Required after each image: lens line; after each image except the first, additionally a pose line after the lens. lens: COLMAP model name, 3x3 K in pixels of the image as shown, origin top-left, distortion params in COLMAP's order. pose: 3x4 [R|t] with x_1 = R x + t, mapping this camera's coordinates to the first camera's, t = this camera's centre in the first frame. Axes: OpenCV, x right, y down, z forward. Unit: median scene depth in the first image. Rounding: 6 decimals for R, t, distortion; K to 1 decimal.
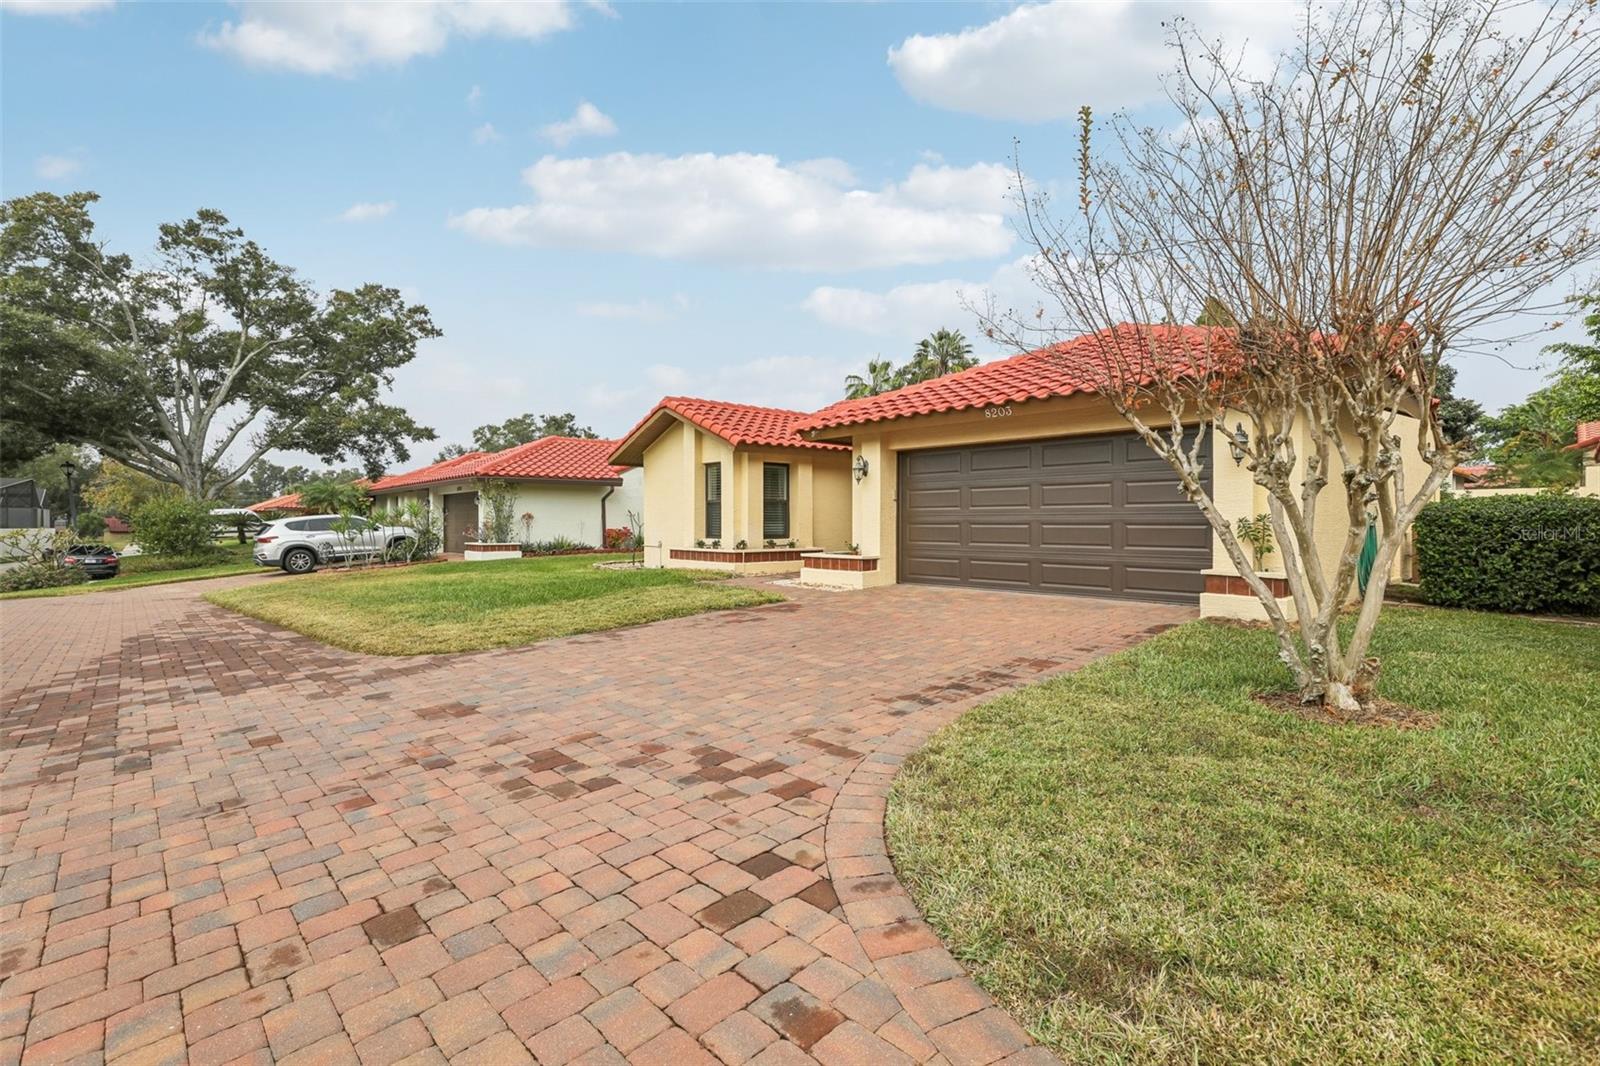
lens RADIAL K [[727.6, 0, 803.4], [0, 727.6, 532.7], [0, 0, 1]] dist [-0.036690, 0.000414]
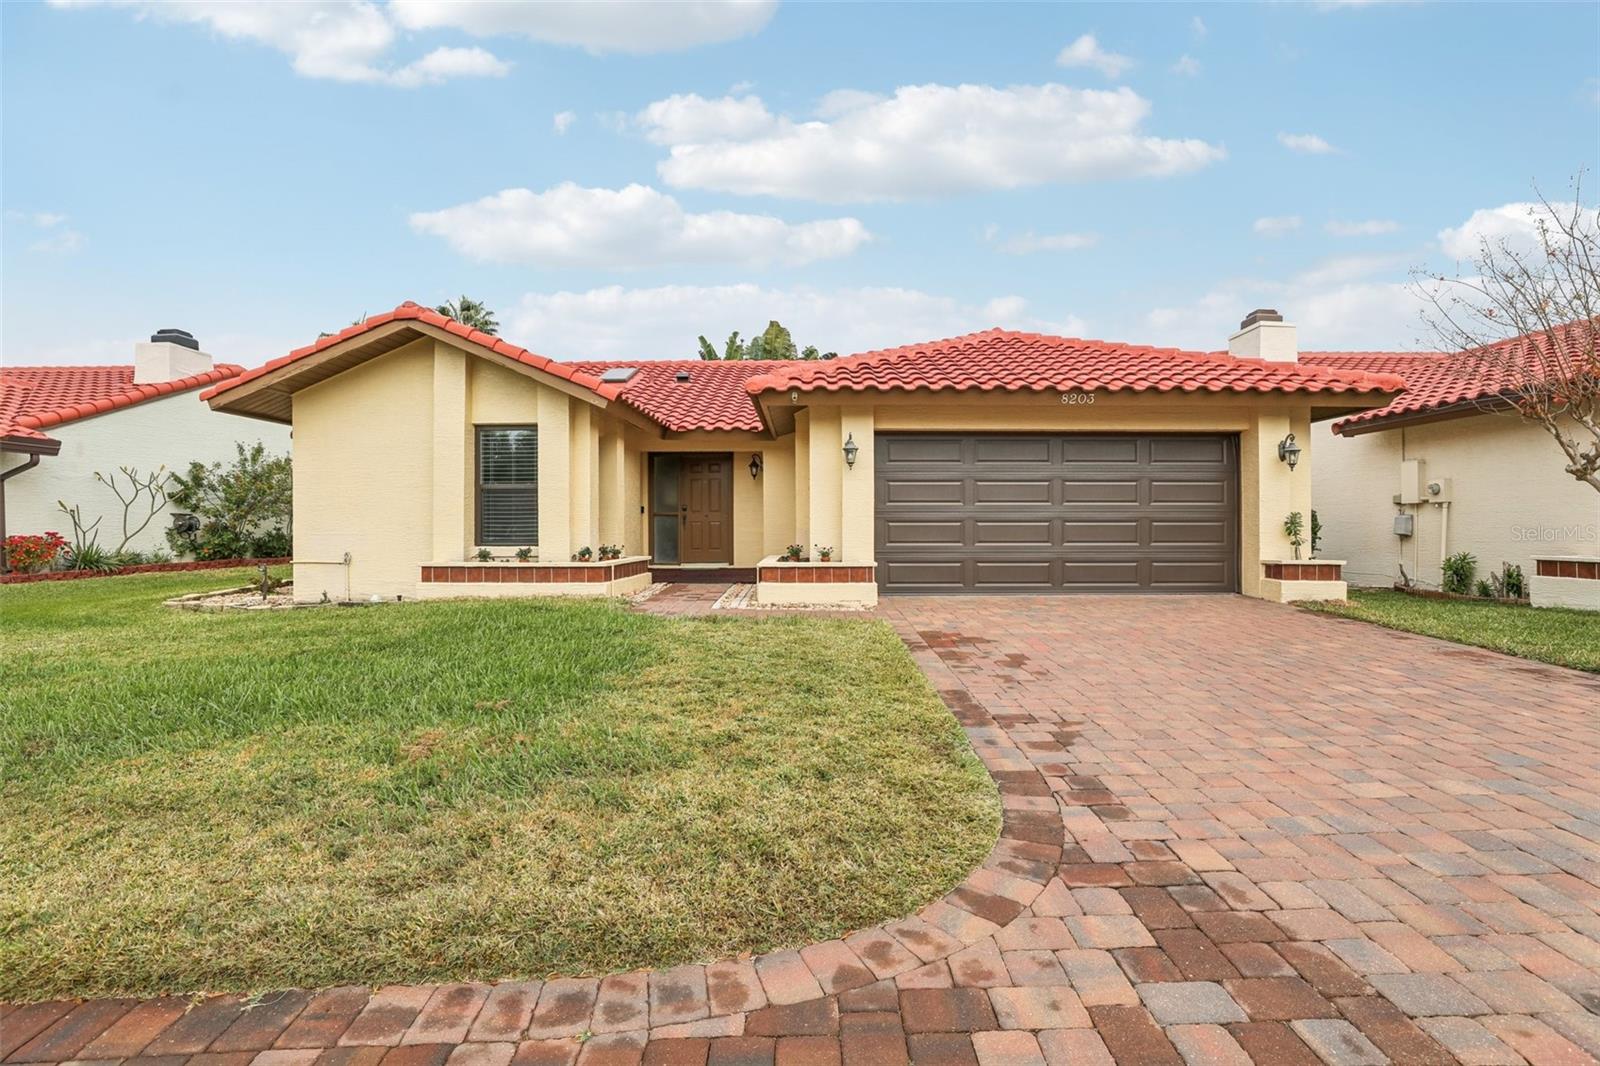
lens RADIAL K [[727.6, 0, 800.7], [0, 727.6, 535.8], [0, 0, 1]] dist [-0.036690, 0.000414]
pose [[0.686598, -0.009416, 0.726976, -0.404970], [0.011056, 0.999936, 0.002510, 0.000552], [-0.726953, 0.006314, 0.686658, 0.399069]]
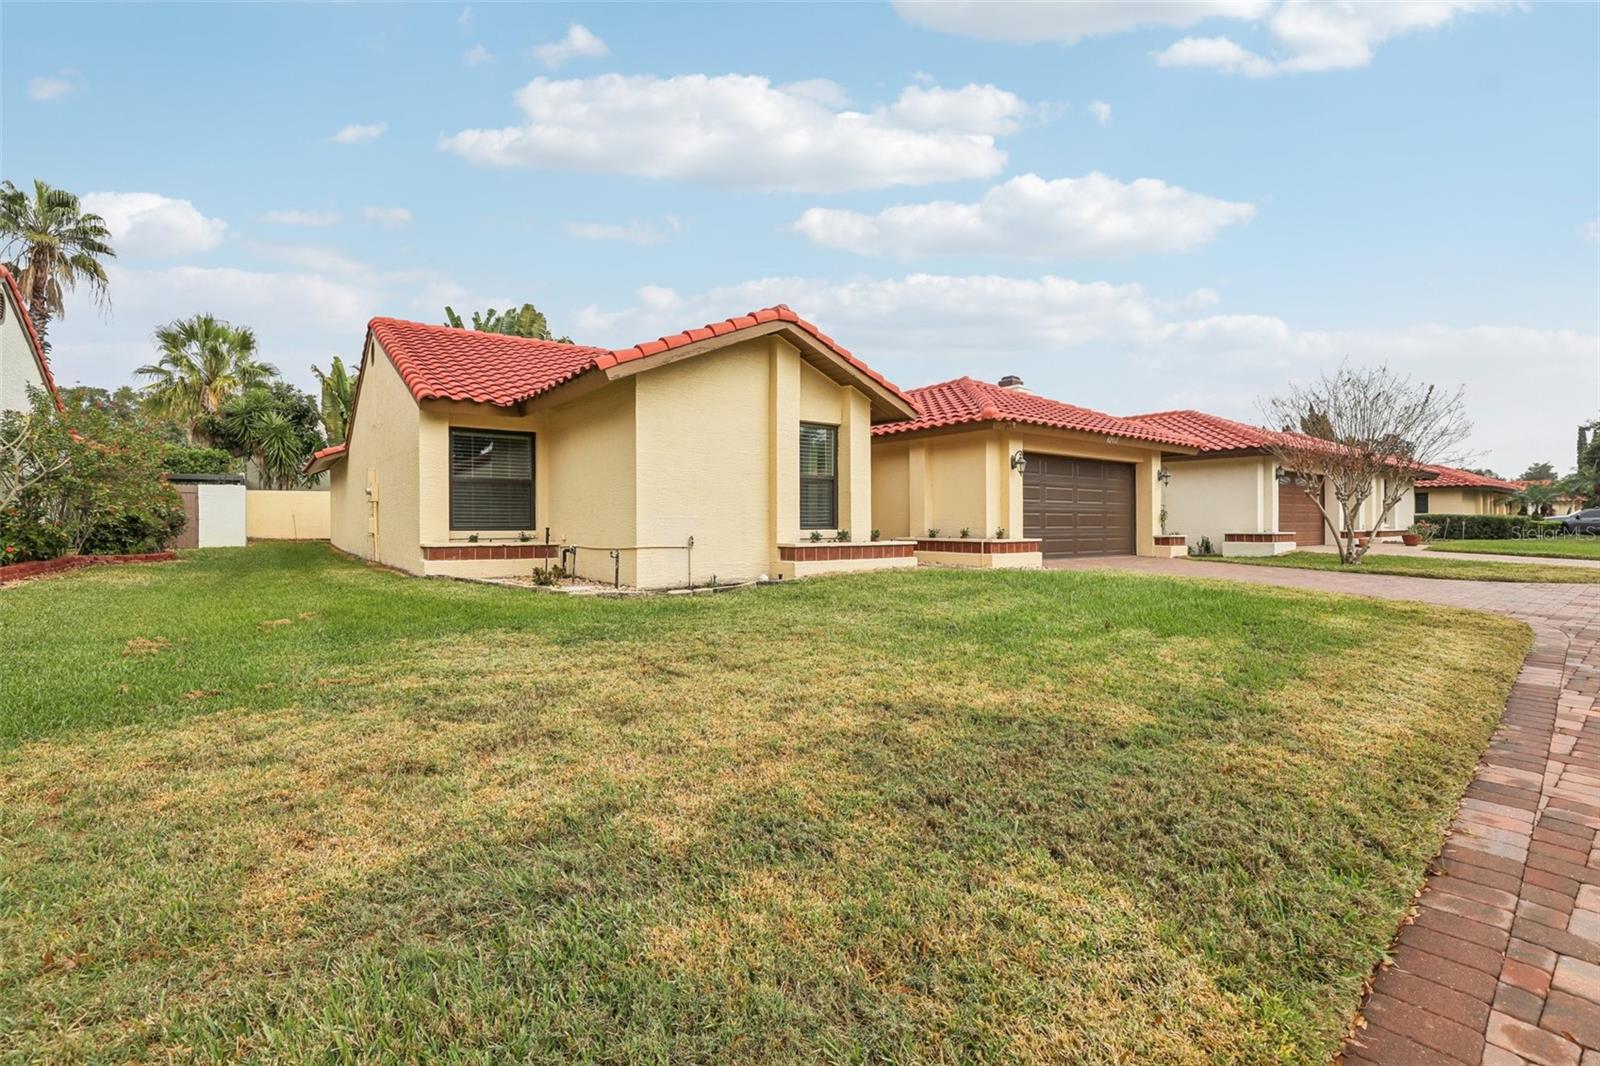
lens RADIAL K [[727.6, 0, 794.7], [0, 727.6, 530.3], [0, 0, 1]] dist [-0.036690, 0.000414]
pose [[0.087626, -0.016716, 0.996013, -0.848249], [0.006878, 0.999846, 0.016175, -0.002387], [-0.996130, 0.005434, 0.087727, 0.975323]]
